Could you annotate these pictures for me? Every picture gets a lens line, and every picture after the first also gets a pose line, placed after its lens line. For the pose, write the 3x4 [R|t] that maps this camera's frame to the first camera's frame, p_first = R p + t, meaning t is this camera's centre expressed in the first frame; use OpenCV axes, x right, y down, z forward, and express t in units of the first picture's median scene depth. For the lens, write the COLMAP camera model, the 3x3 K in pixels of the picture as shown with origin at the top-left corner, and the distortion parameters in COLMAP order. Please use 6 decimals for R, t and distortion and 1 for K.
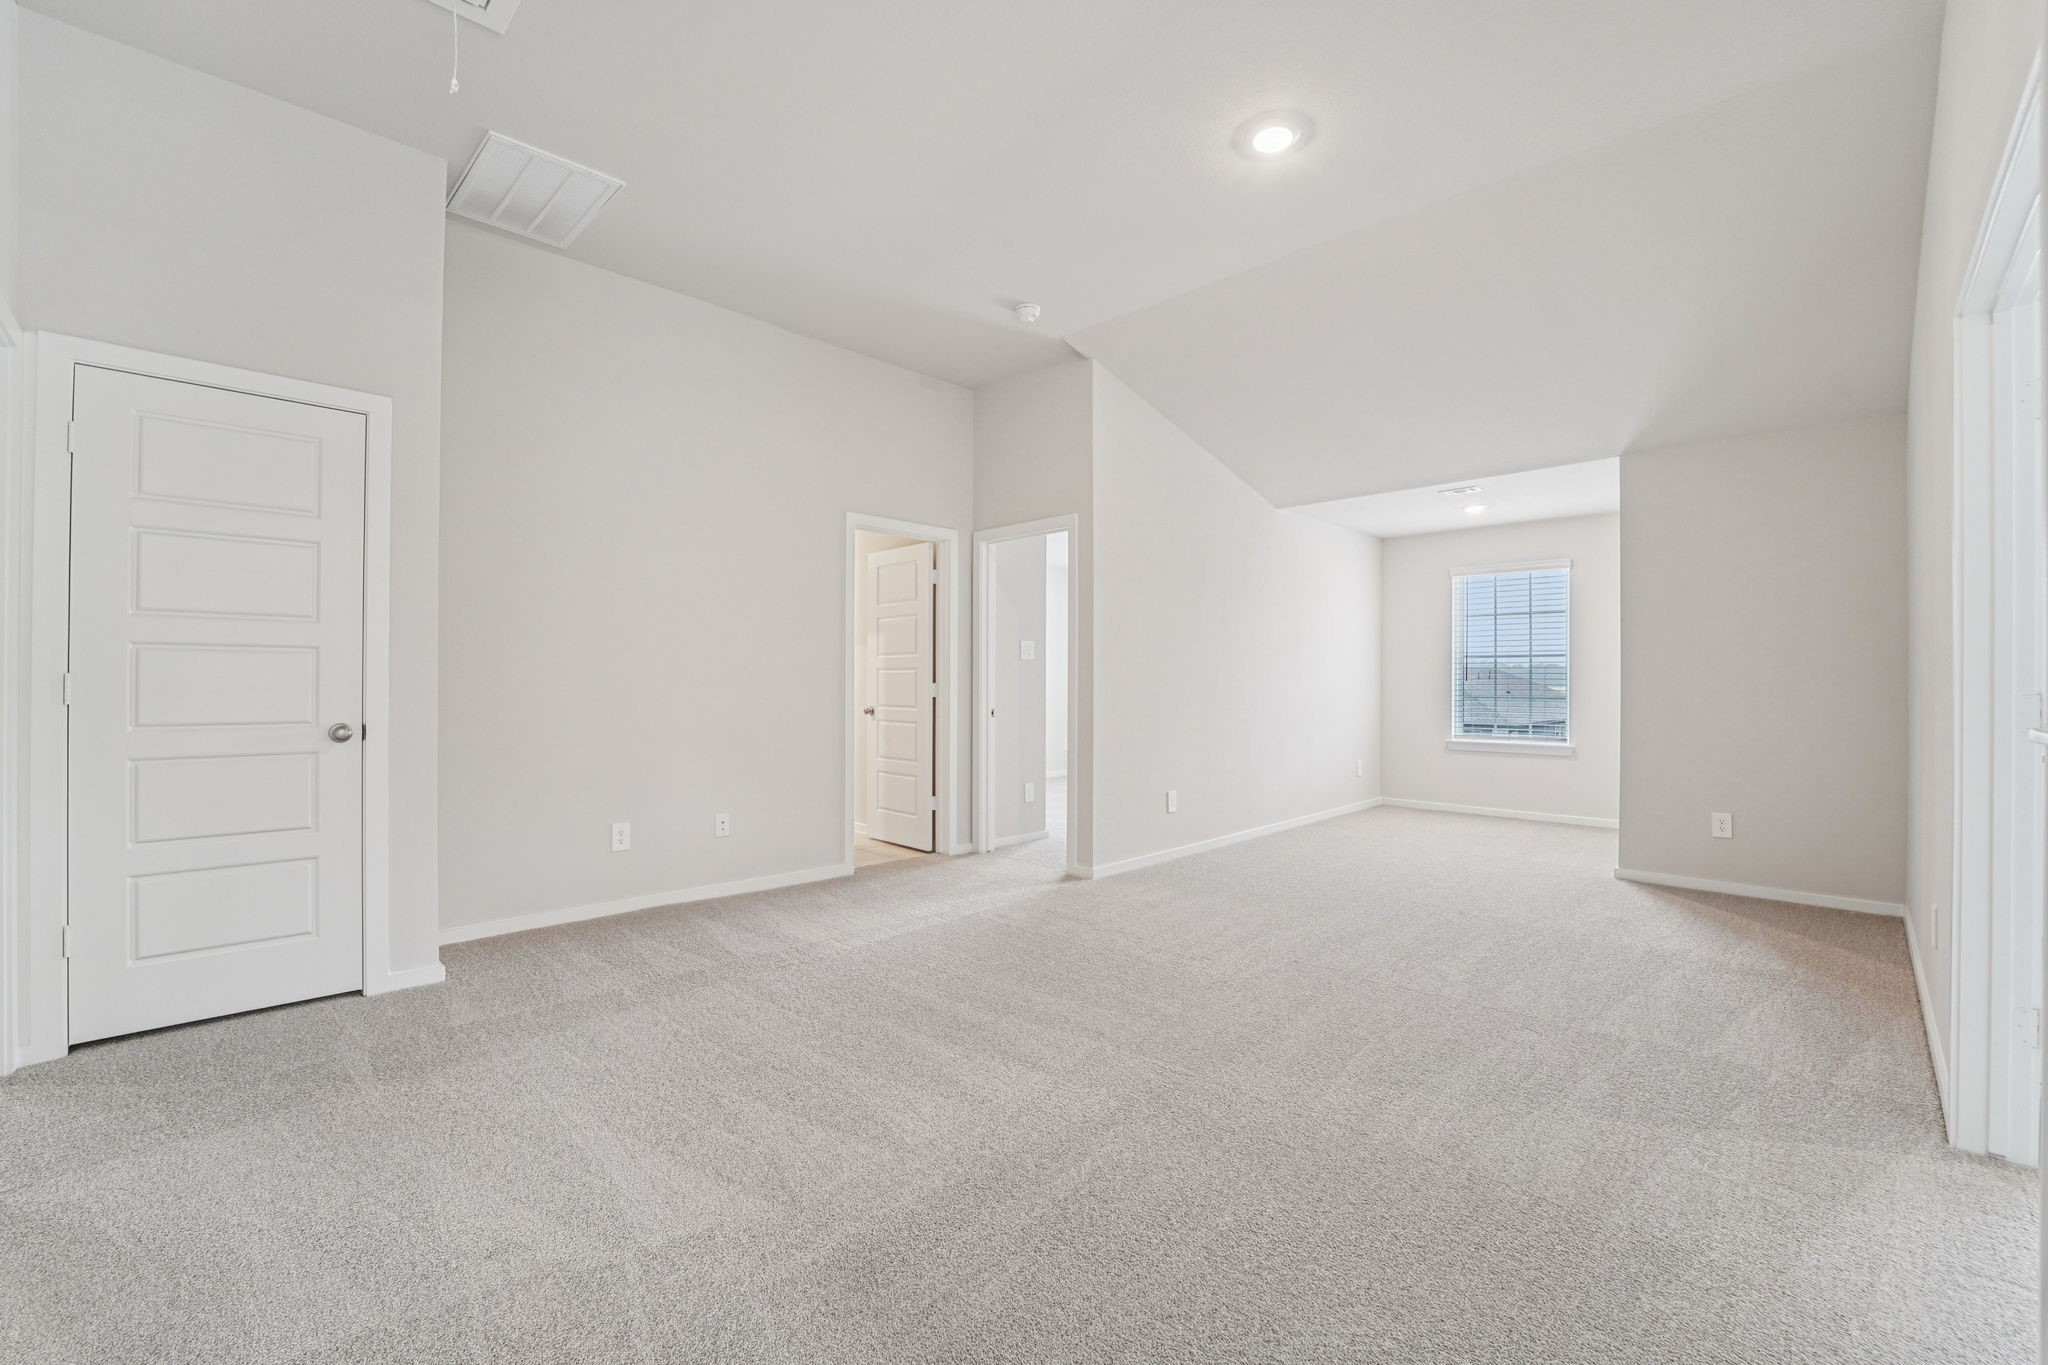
lens RADIAL K [[853.8, 0, 1014.1], [0, 853.8, 684.5], [0, 0, 1]] dist [-0.023875, 0.000521]
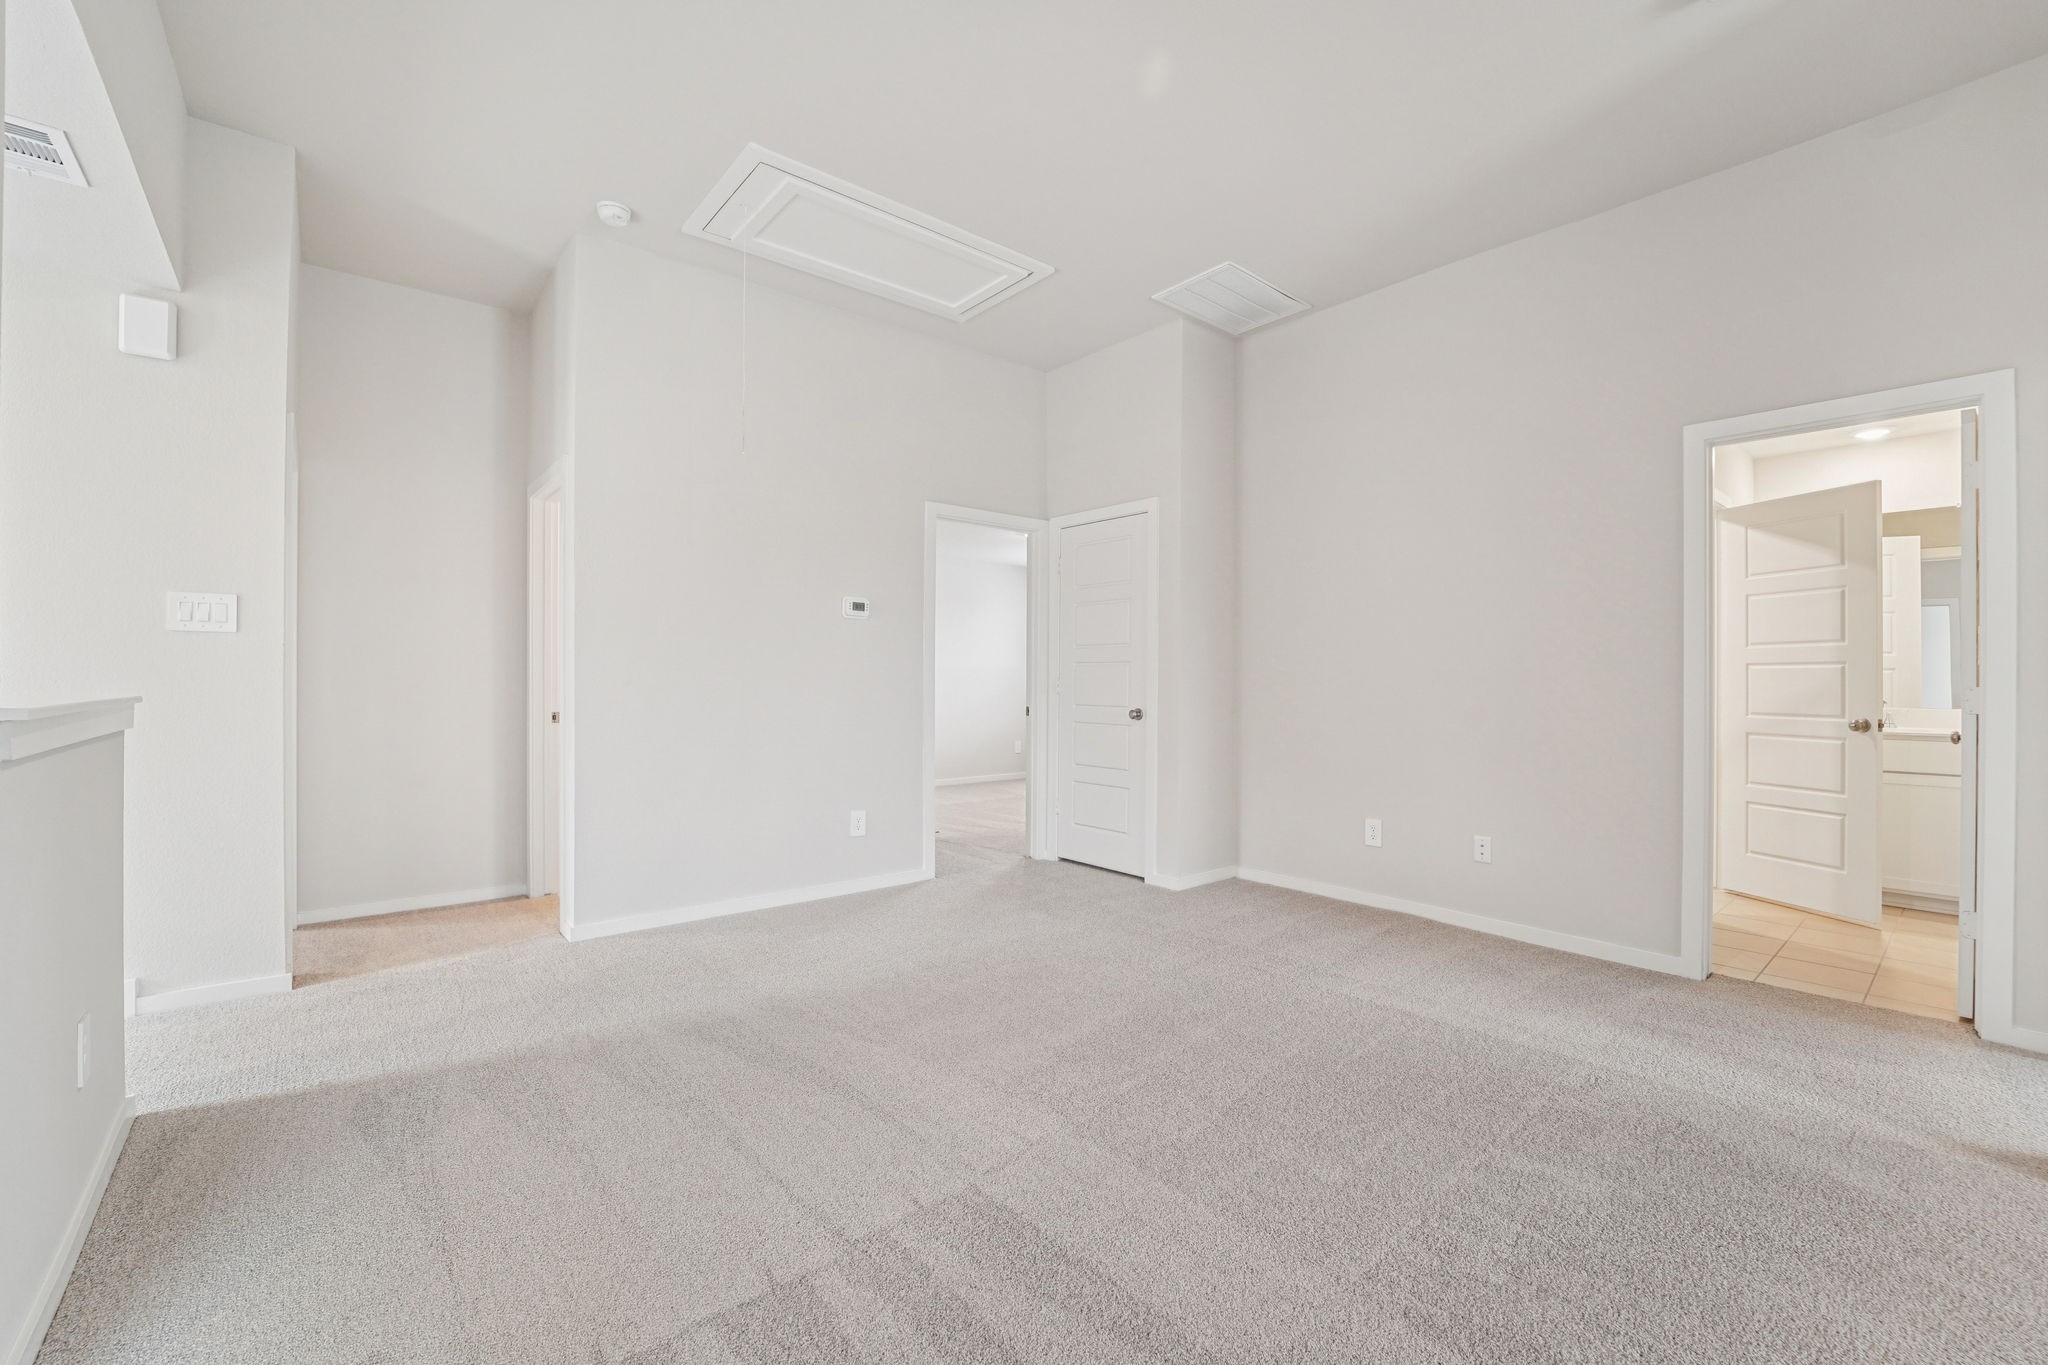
lens RADIAL K [[853.8, 0, 1014.1], [0, 853.8, 684.5], [0, 0, 1]] dist [-0.023875, 0.000521]
pose [[-0.095805, 0.000817, -0.995400, 0.616726], [-0.005280, 0.999985, 0.001329, -0.001329], [0.995386, 0.005383, -0.095800, 0.661053]]
